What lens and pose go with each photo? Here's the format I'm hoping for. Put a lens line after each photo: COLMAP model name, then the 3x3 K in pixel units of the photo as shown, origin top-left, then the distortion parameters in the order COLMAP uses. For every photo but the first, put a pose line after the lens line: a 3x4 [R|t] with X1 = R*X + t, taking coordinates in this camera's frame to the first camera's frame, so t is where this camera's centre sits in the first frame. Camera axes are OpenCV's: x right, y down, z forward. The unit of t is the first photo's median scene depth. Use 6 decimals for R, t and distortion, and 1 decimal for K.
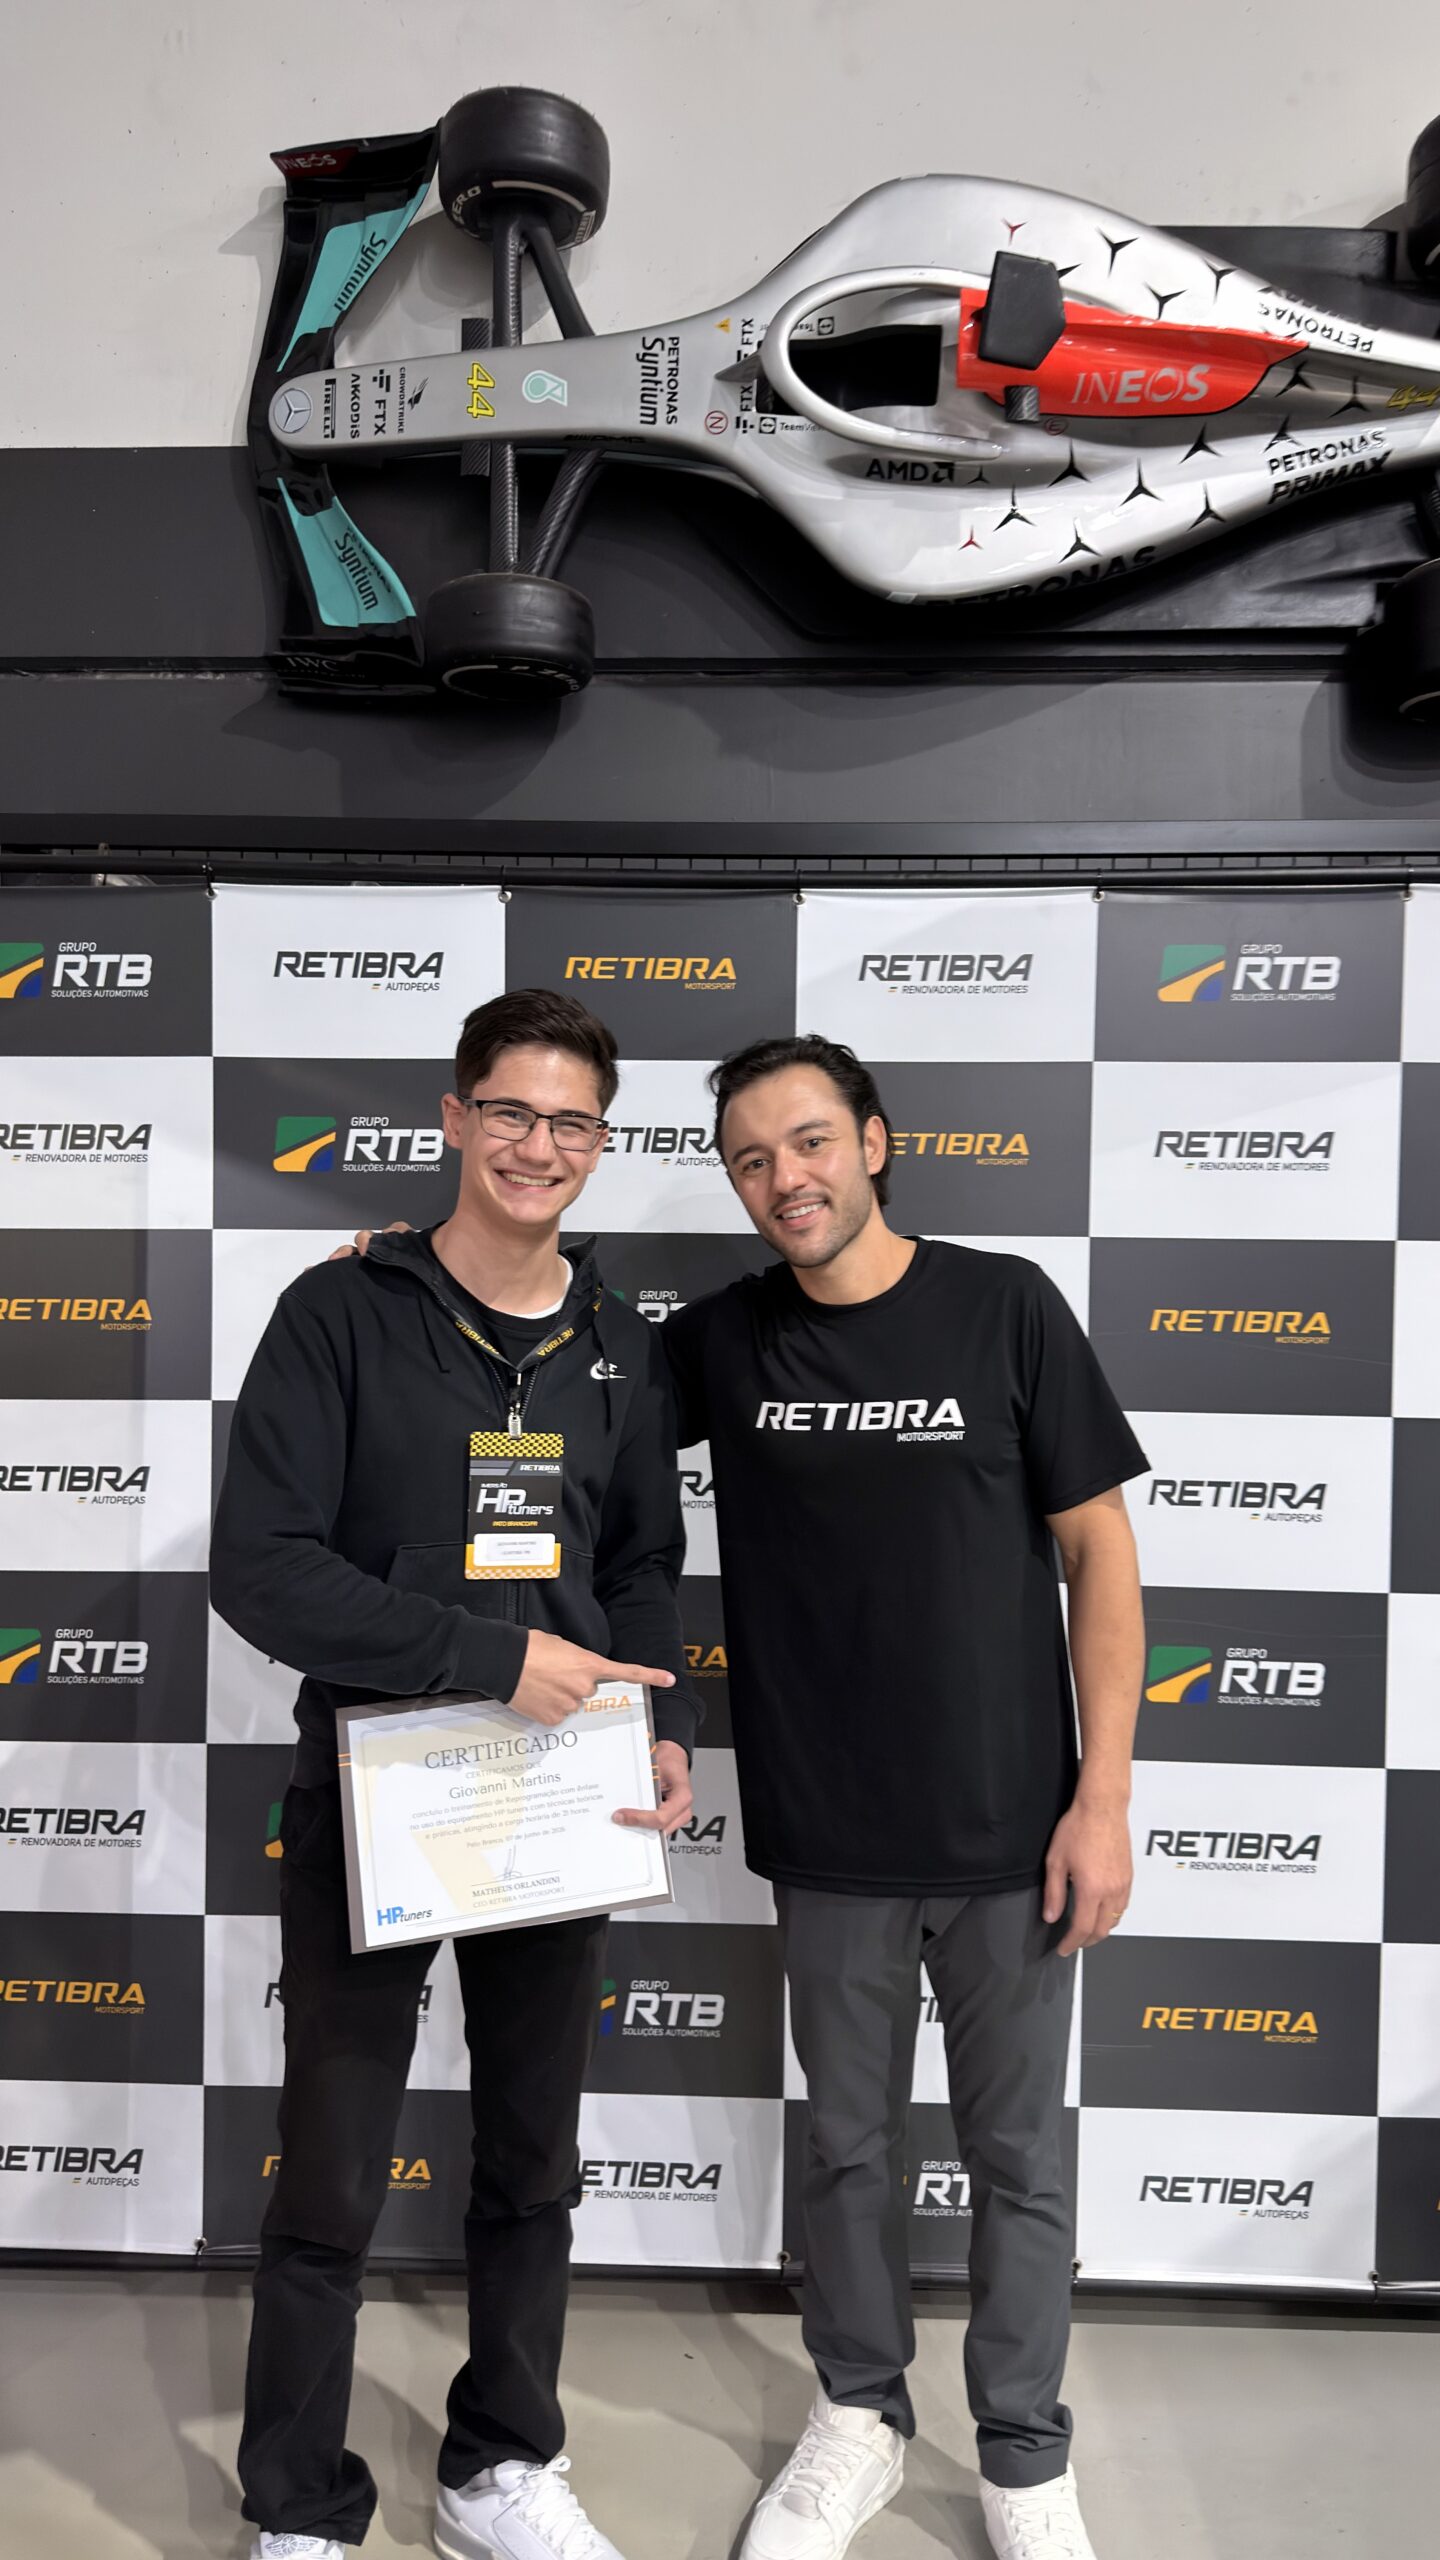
lens RADIAL K [[1859.4, 0, 727.7], [0, 1859.4, 1278.8], [0, 0, 1]] dist [0.040955, -0.079605]
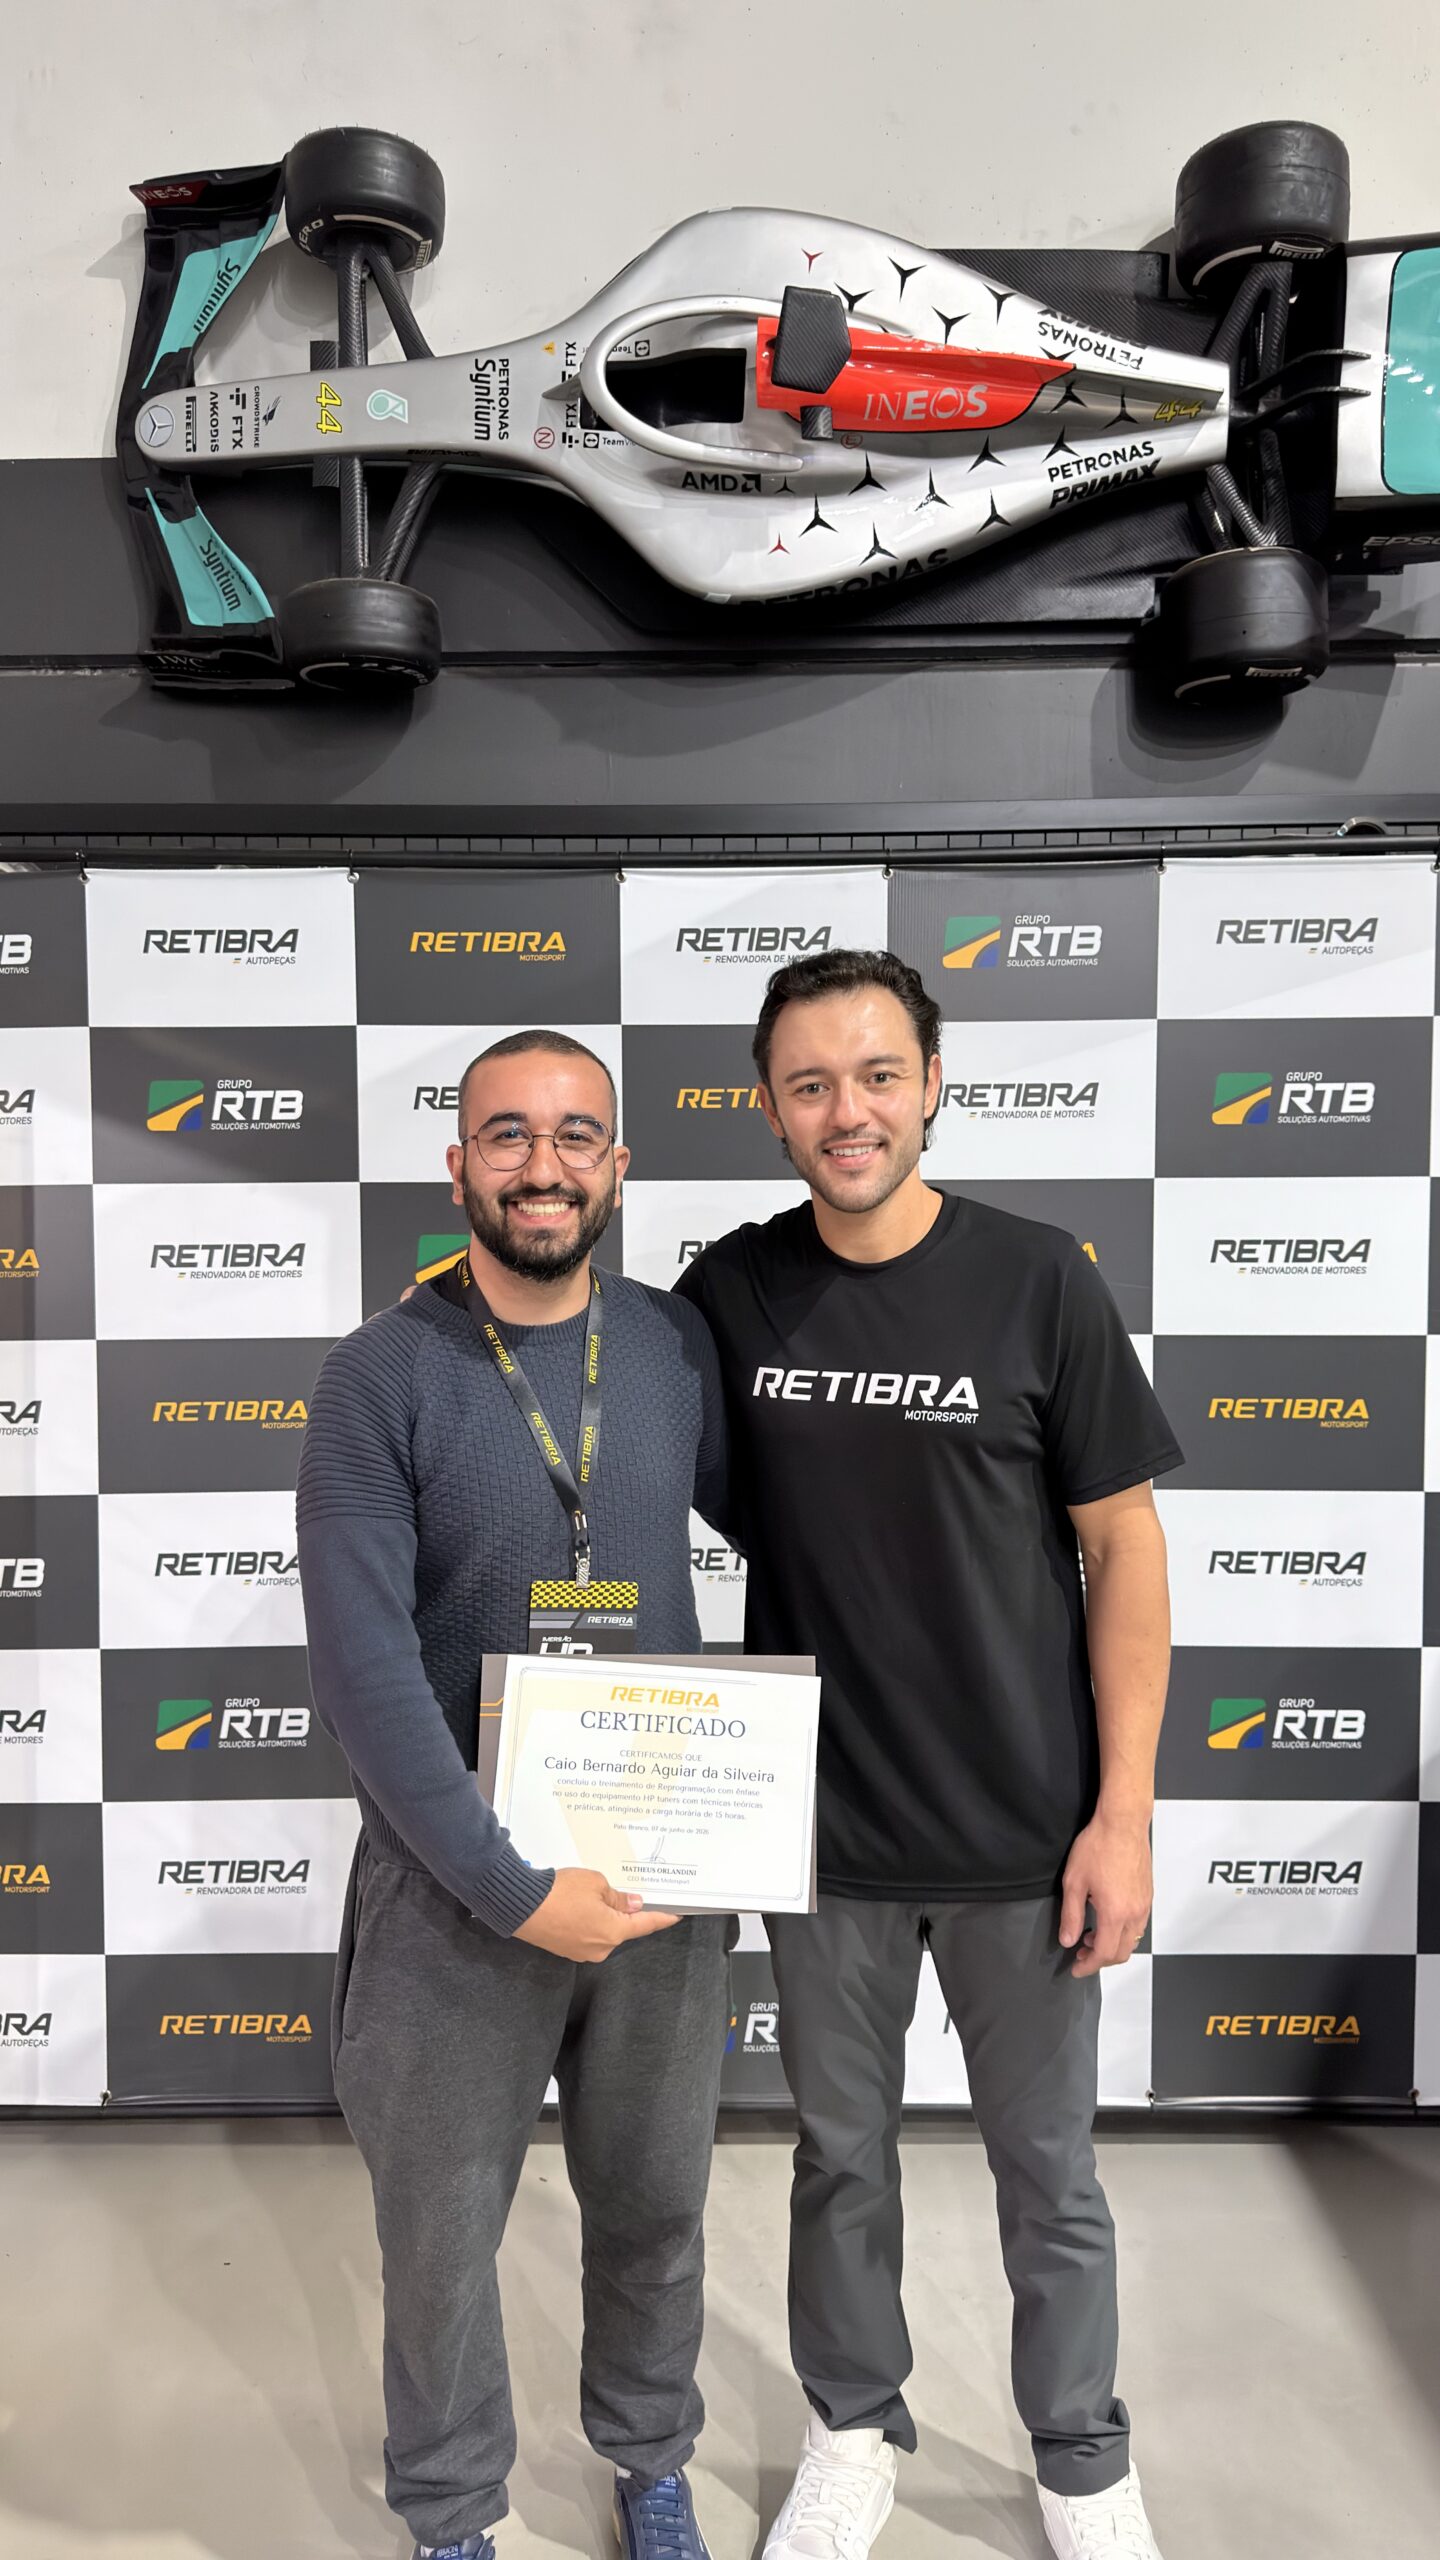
lens RADIAL K [[1855.0, 0, 725.3], [0, 1855.0, 1281.0], [0, 0, 1]] dist [0.048687, -0.092648]
pose [[0.999574, -0.017135, 0.023611, 0.066227], [0.016568, 0.999575, 0.023973, 0.009816], [-0.024012, -0.023572, 0.999434, -0.104900]]
